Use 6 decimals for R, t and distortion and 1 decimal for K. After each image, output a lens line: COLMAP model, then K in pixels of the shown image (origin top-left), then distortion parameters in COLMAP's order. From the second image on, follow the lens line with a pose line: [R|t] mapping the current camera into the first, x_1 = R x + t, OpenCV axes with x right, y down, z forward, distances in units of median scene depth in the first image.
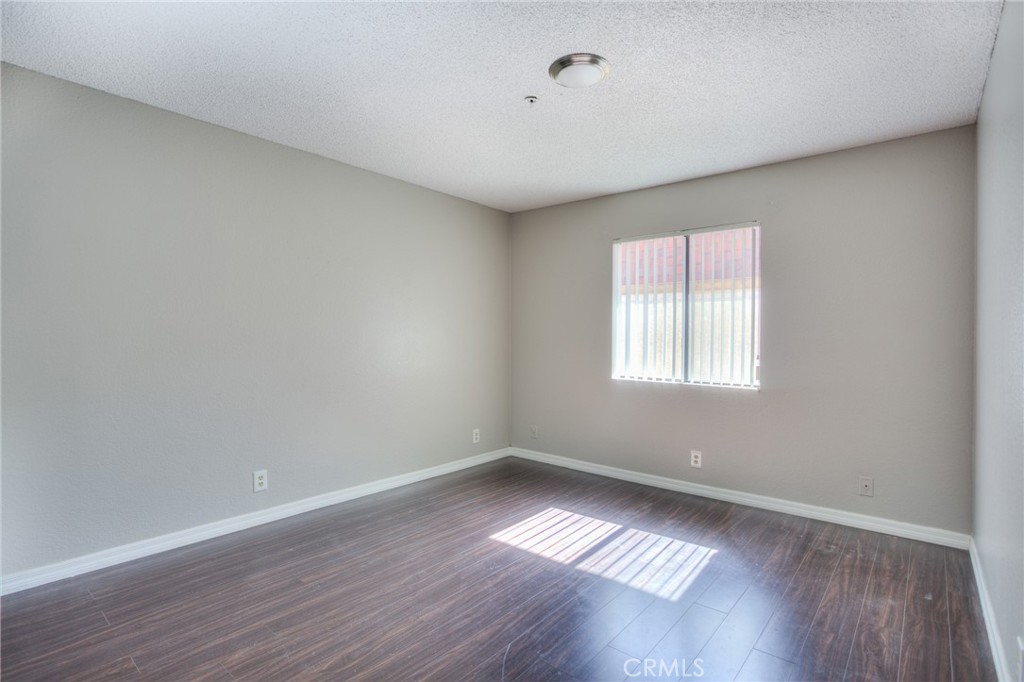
lens RADIAL K [[468.1, 0, 532.2], [0, 468.1, 337.2], [0, 0, 1]] dist [-0.033377, 0.007225]
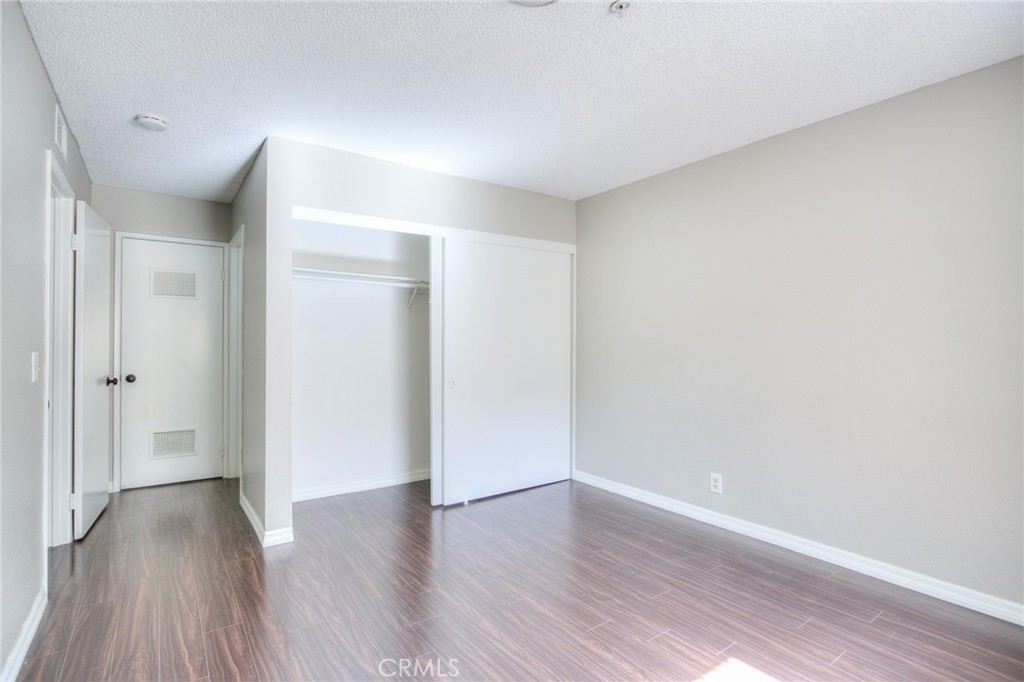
lens RADIAL K [[498.4, 0, 509.0], [0, 498.4, 339.8], [0, 0, 1]] dist [-0.022491, 0.009204]
pose [[-0.261853, -0.011336, -0.965041, 0.621049], [-0.001401, 0.999934, -0.011366, 0.000502], [0.965107, -0.001624, -0.261852, 0.848465]]
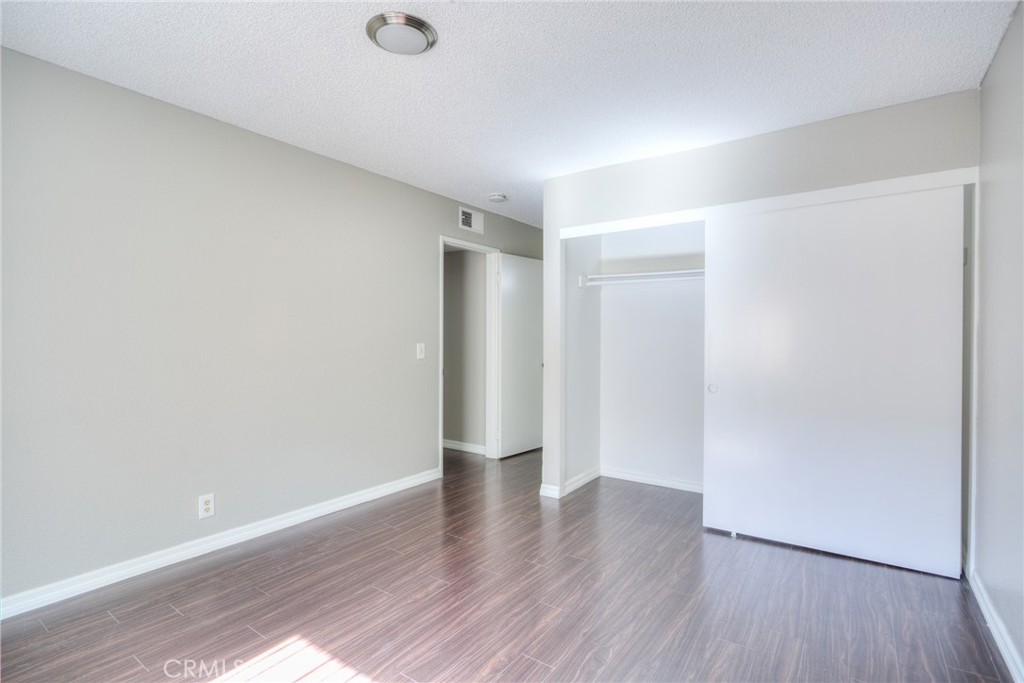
lens RADIAL K [[509.4, 0, 522.1], [0, 509.4, 325.6], [0, 0, 1]] dist [-0.020752, 0.009173]
pose [[-0.998031, -0.011486, -0.061658, -0.052122], [-0.009539, 0.999449, -0.031792, 0.002671], [0.061989, -0.031142, -0.997591, 1.441662]]
